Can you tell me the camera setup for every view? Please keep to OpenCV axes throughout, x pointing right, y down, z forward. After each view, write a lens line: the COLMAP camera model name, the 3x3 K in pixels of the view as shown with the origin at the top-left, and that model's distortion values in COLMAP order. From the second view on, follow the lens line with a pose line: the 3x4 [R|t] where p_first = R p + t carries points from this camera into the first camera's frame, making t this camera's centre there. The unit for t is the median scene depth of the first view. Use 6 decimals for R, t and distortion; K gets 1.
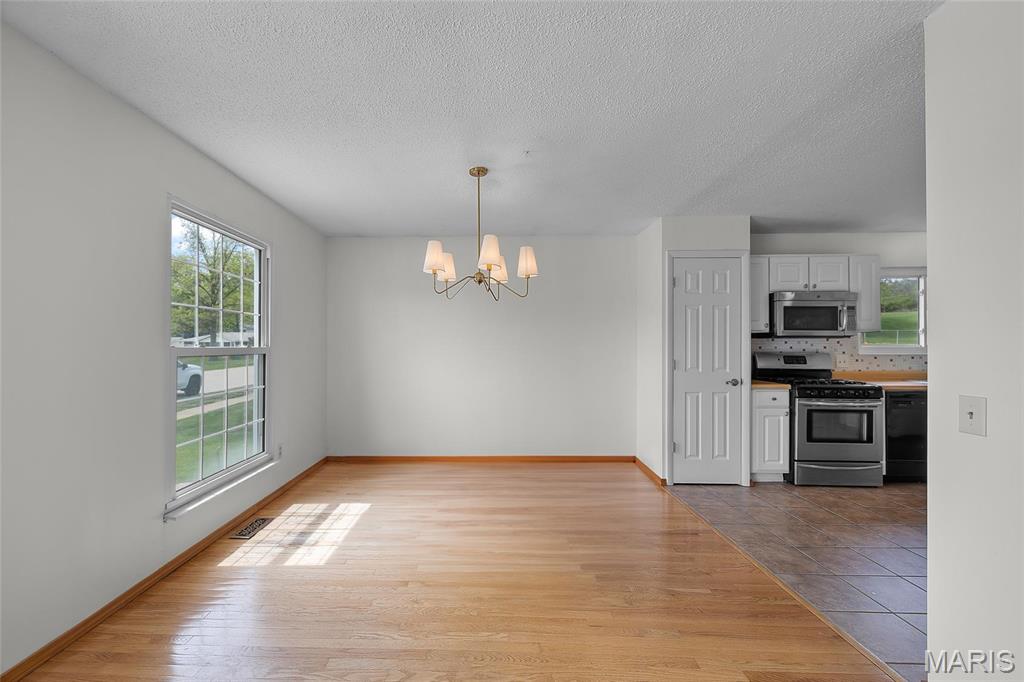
lens RADIAL K [[433.8, 0, 481.4], [0, 433.8, 344.6], [0, 0, 1]] dist [-0.000665, 0.000061]
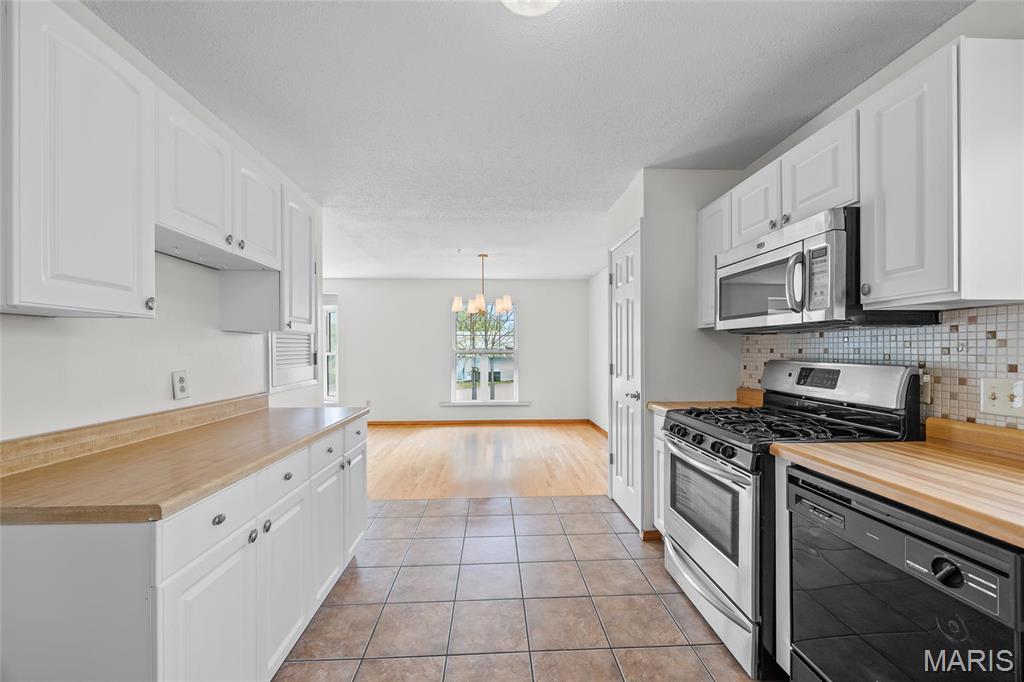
lens RADIAL K [[394.8, 0, 511.5], [0, 394.8, 344.2], [0, 0, 1]] dist [-0.000804, 0.000081]
pose [[0.072894, -0.014533, -0.997234, 1.207199], [0.013083, 0.999822, -0.013614, 0.001221], [0.997254, -0.012055, 0.073071, 0.689402]]
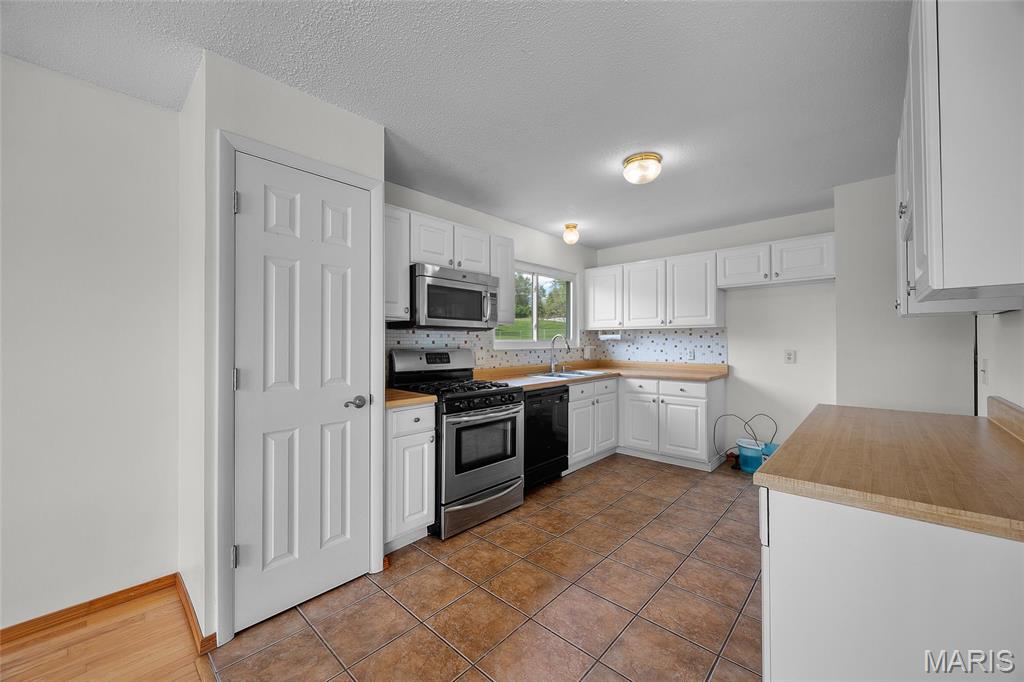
lens RADIAL K [[394.8, 0, 511.5], [0, 394.8, 344.2], [0, 0, 1]] dist [-0.000804, 0.000081]
pose [[0.661539, -0.004166, 0.749899, 0.304041], [-0.003998, 0.999951, 0.009082, 0.003811], [-0.749900, -0.009006, 0.661490, 0.469839]]
